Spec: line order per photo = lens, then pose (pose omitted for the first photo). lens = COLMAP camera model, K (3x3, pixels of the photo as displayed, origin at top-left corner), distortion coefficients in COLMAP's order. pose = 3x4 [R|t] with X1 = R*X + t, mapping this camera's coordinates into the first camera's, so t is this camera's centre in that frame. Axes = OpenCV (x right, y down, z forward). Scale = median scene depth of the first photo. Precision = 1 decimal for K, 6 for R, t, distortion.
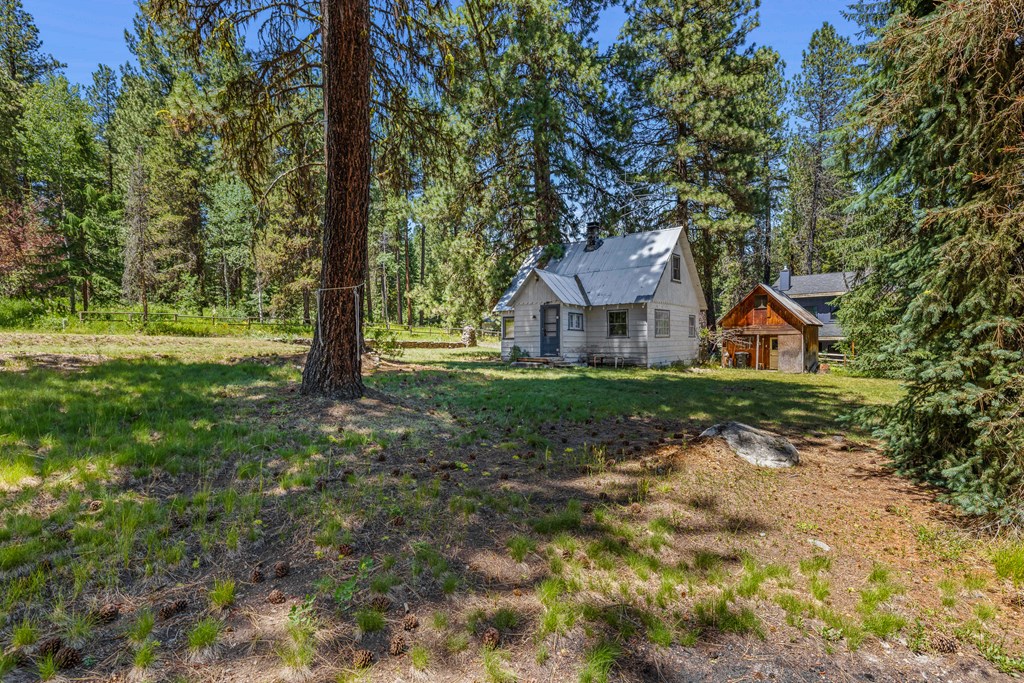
lens RADIAL K [[495.1, 0, 499.0], [0, 495.1, 359.3], [0, 0, 1]] dist [-0.001991, -0.000164]
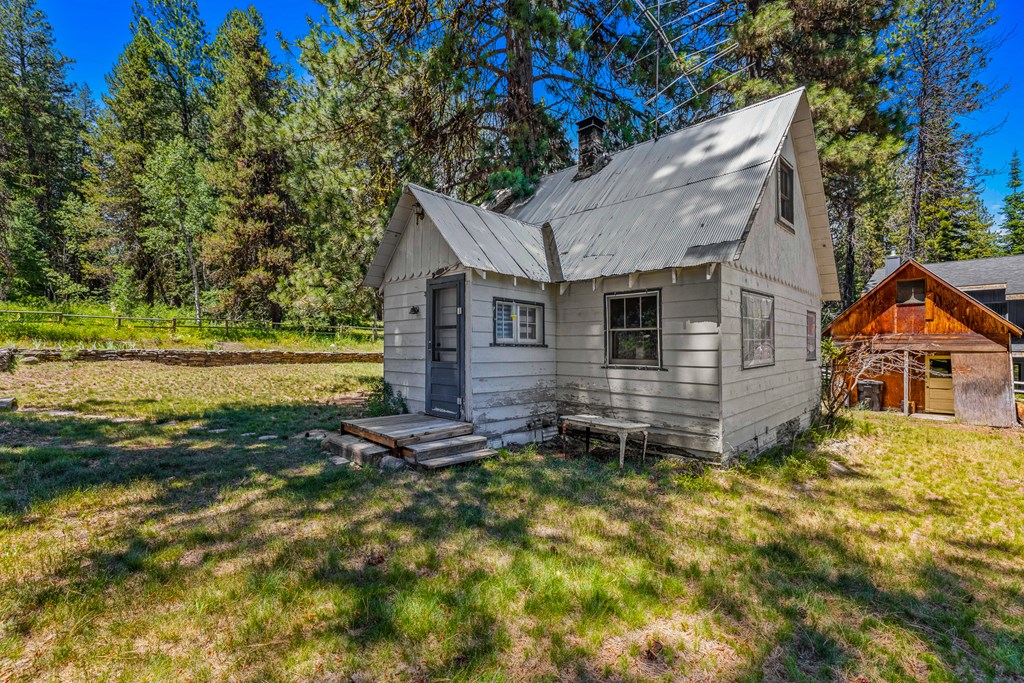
lens RADIAL K [[424.7, 0, 512.0], [0, 424.7, 341.5], [0, 0, 1]] dist [0.000667, 0.000002]
pose [[0.994935, 0.010255, -0.099992, 0.151342], [-0.014369, 0.999076, -0.040513, -0.040412], [0.099484, 0.041744, 0.994163, 0.563990]]
